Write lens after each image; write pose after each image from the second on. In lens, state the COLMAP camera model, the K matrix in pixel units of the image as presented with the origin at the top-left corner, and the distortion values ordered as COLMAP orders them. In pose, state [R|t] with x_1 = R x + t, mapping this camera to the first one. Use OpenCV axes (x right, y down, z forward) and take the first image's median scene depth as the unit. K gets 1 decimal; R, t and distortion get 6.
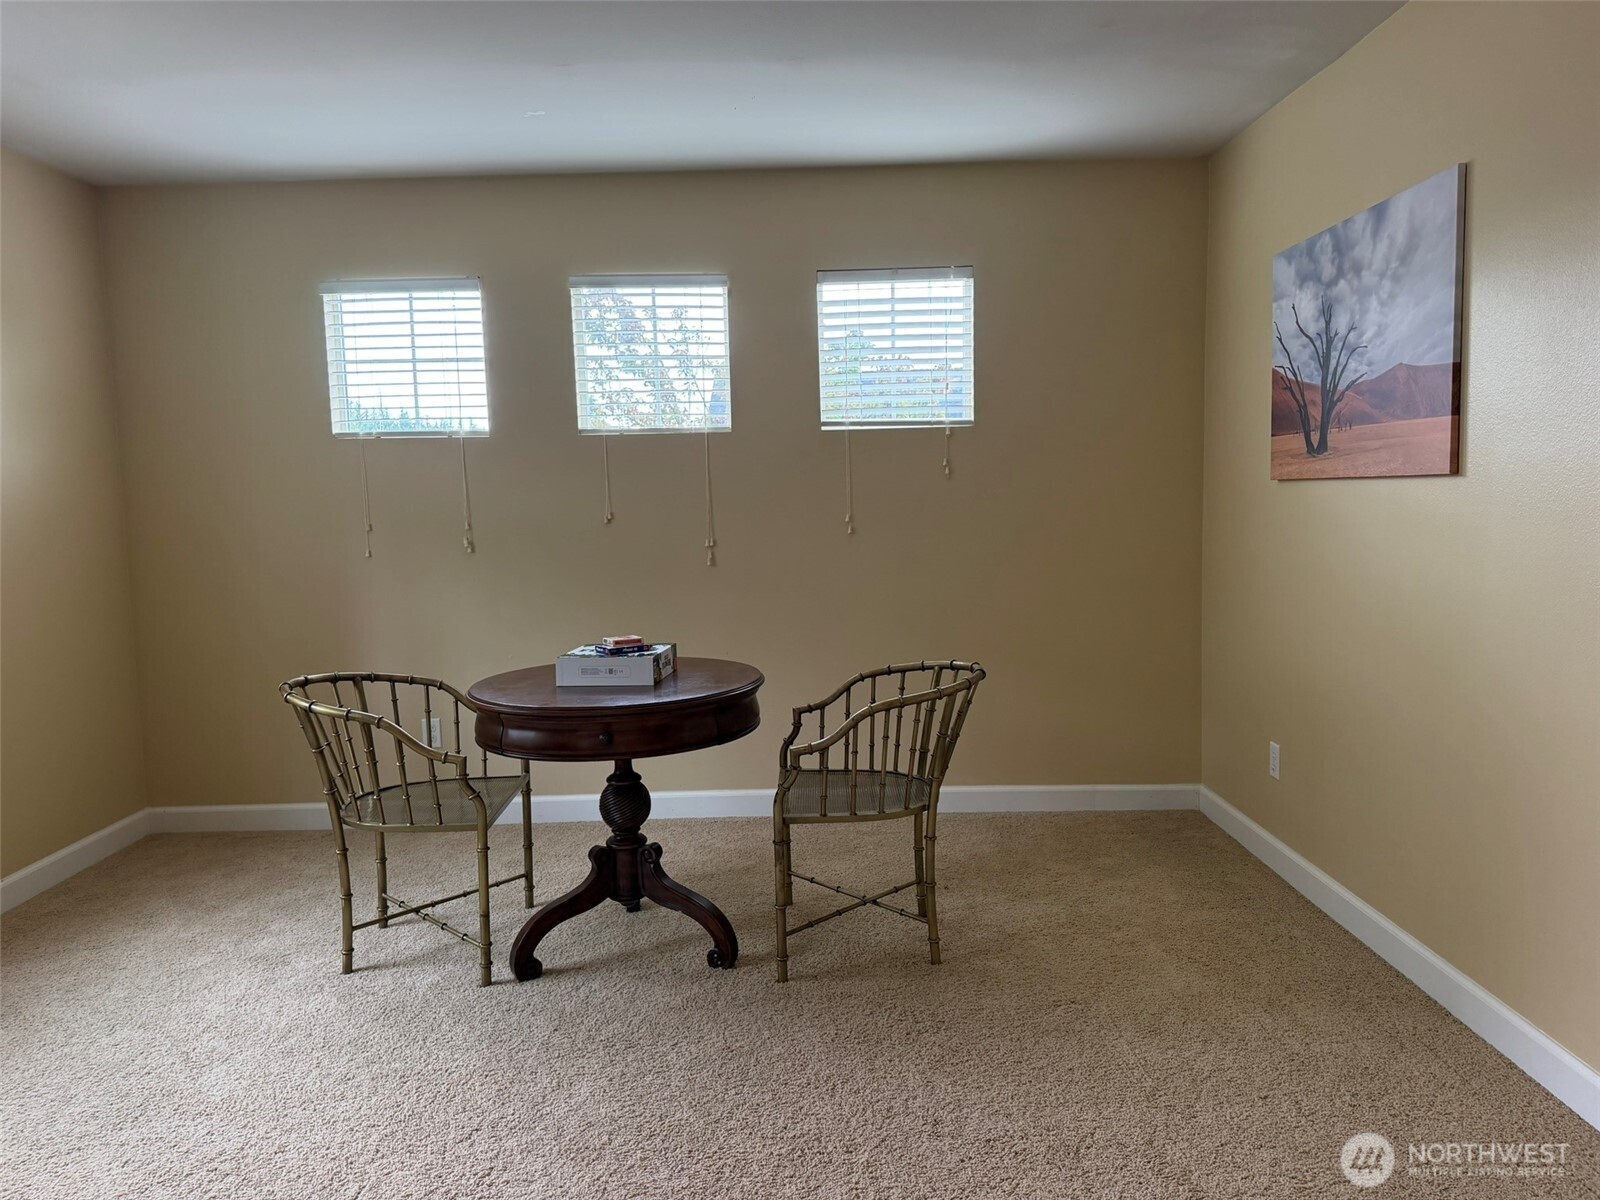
lens RADIAL K [[1140.0, 0, 800.0], [0, 1140.0, 600.0], [0, 0, 1]] dist [0.085628, -0.103340]
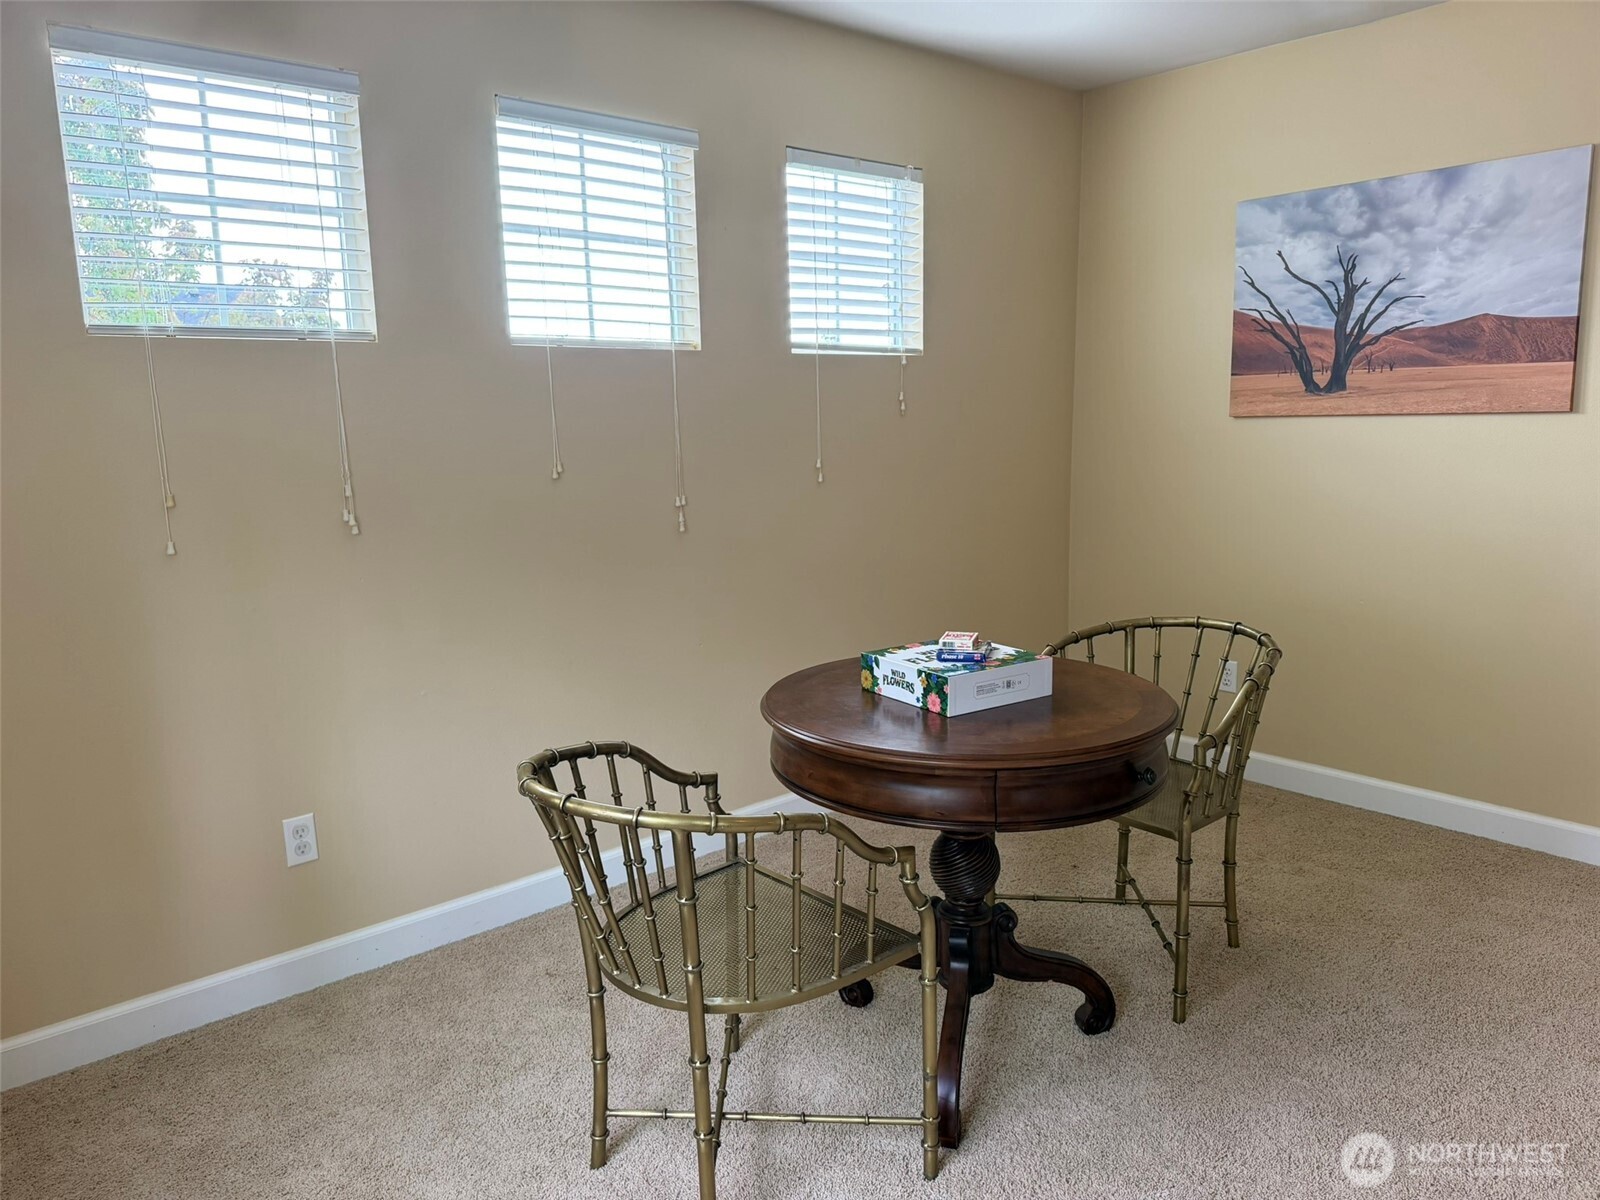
lens RADIAL K [[1140.0, 0, 800.0], [0, 1140.0, 600.0], [0, 0, 1]] dist [0.085628, -0.103340]
pose [[0.751969, -0.101350, 0.651361, -0.688446], [0.066977, 0.994743, 0.077457, -0.051590], [-0.655787, -0.014619, 0.754804, 0.518203]]
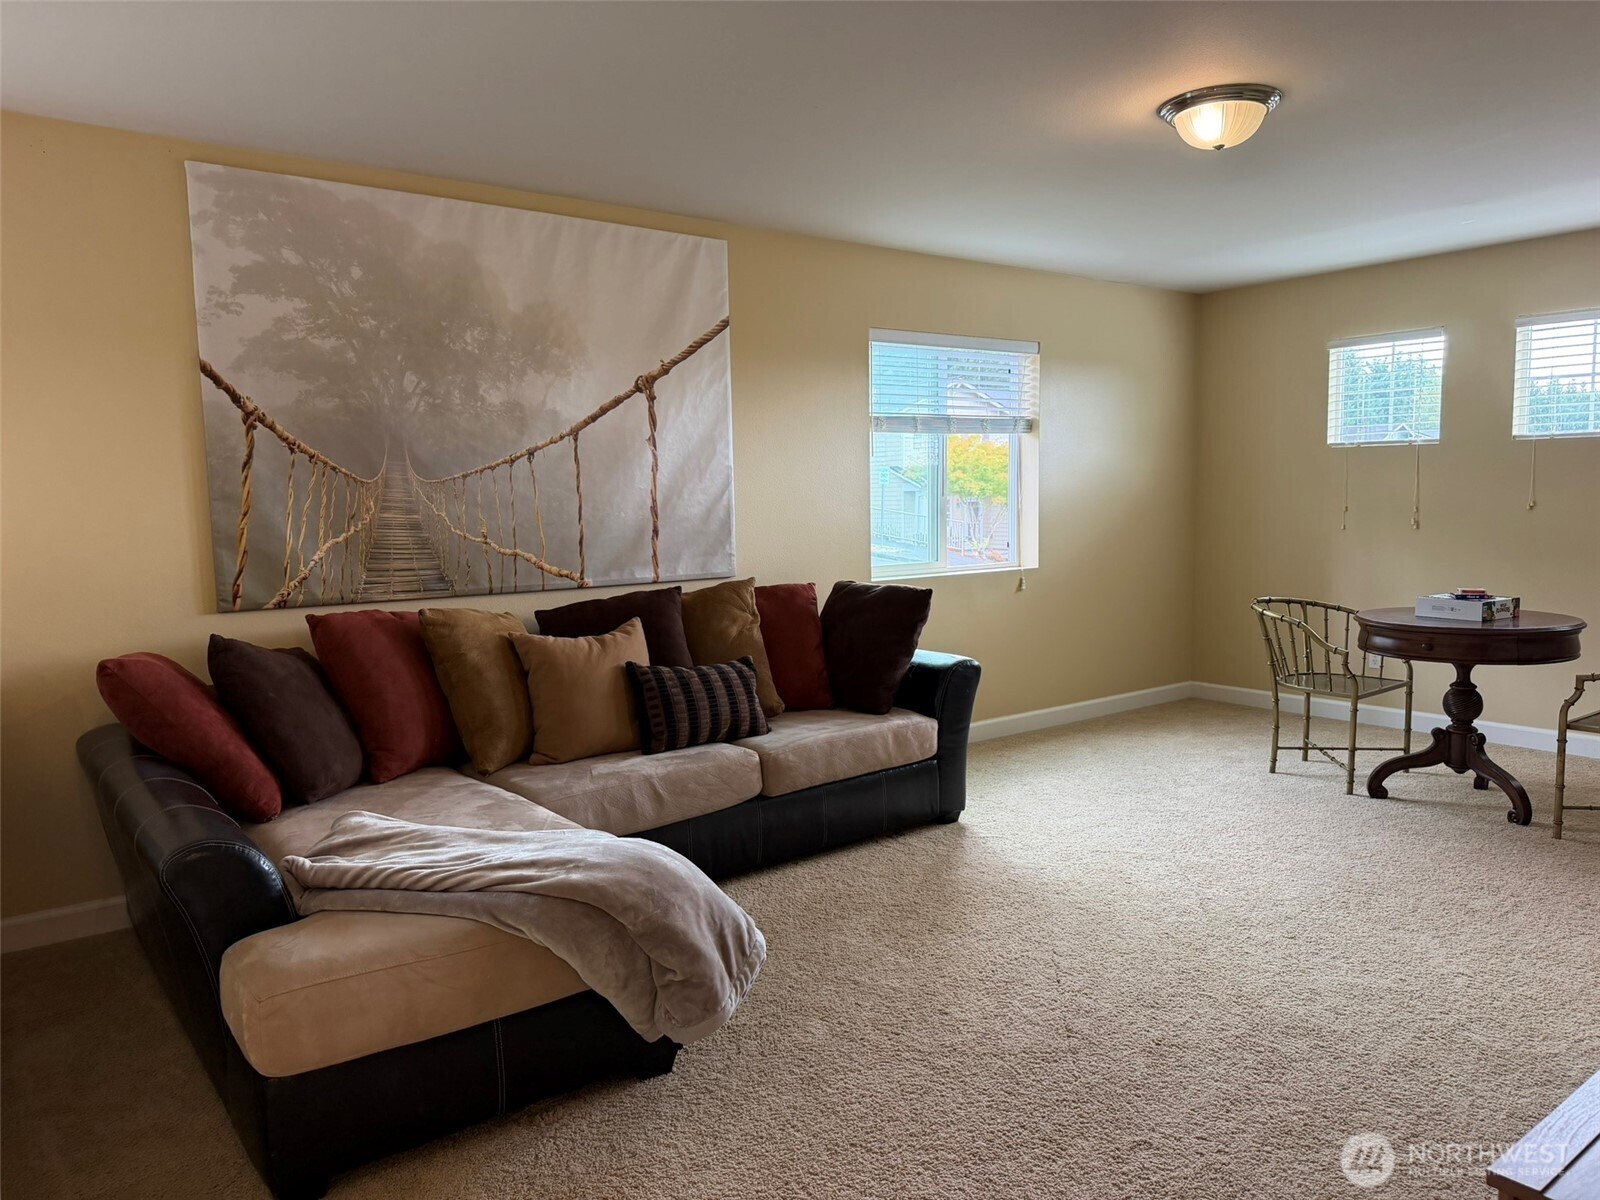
lens RADIAL K [[1140.0, 0, 800.0], [0, 1140.0, 600.0], [0, 0, 1]] dist [0.085628, -0.103340]
pose [[0.620719, 0.094056, -0.778371, 0.459097], [-0.078917, 0.995231, 0.057328, 0.029708], [0.780052, 0.025842, 0.625181, -0.582465]]
